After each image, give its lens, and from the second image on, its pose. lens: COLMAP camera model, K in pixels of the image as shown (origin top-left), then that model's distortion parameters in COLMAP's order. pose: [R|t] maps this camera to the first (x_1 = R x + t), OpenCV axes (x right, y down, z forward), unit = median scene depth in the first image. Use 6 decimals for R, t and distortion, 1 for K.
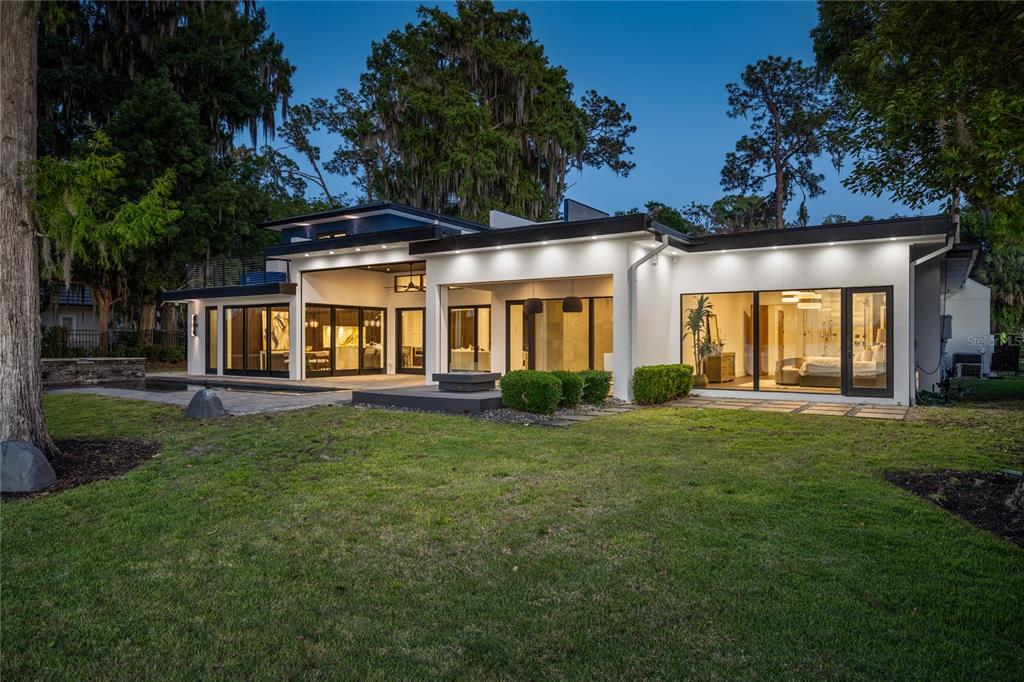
lens RADIAL K [[652.2, 0, 512.0], [0, 652.2, 341.0], [0, 0, 1]] dist [0.000151, 0.000695]
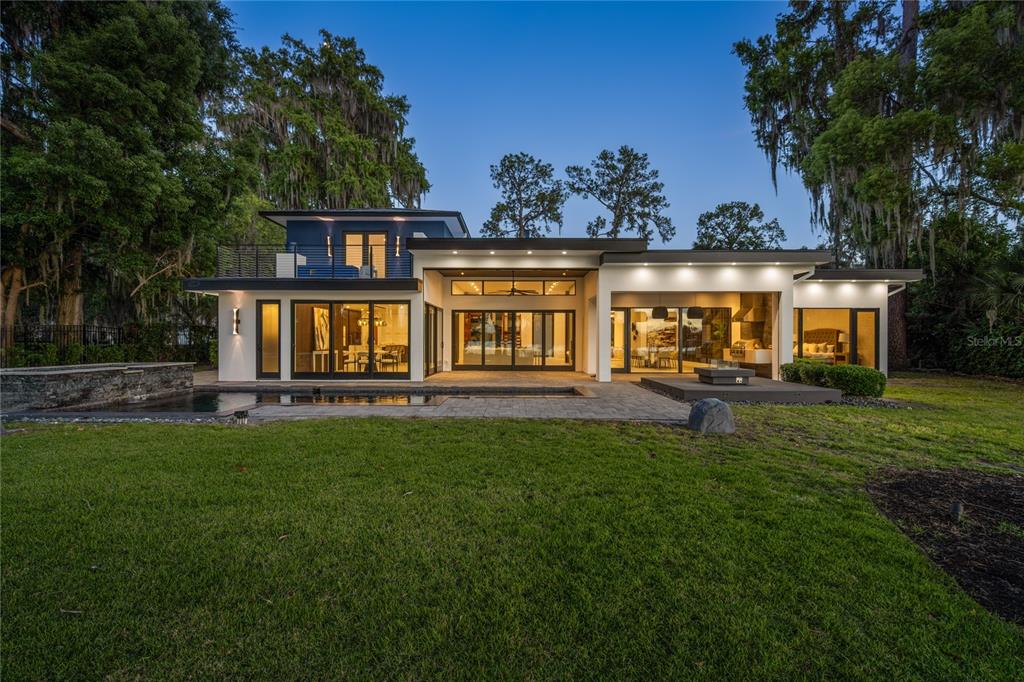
lens RADIAL K [[448.9, 0, 512.0], [0, 448.9, 341.0], [0, 0, 1]] dist [0.011856, 0.000028]
pose [[0.840064, -0.001562, 0.542486, -0.558062], [-0.001438, 0.999986, 0.005105, -0.002756], [-0.542486, -0.005069, 0.840050, 0.357579]]
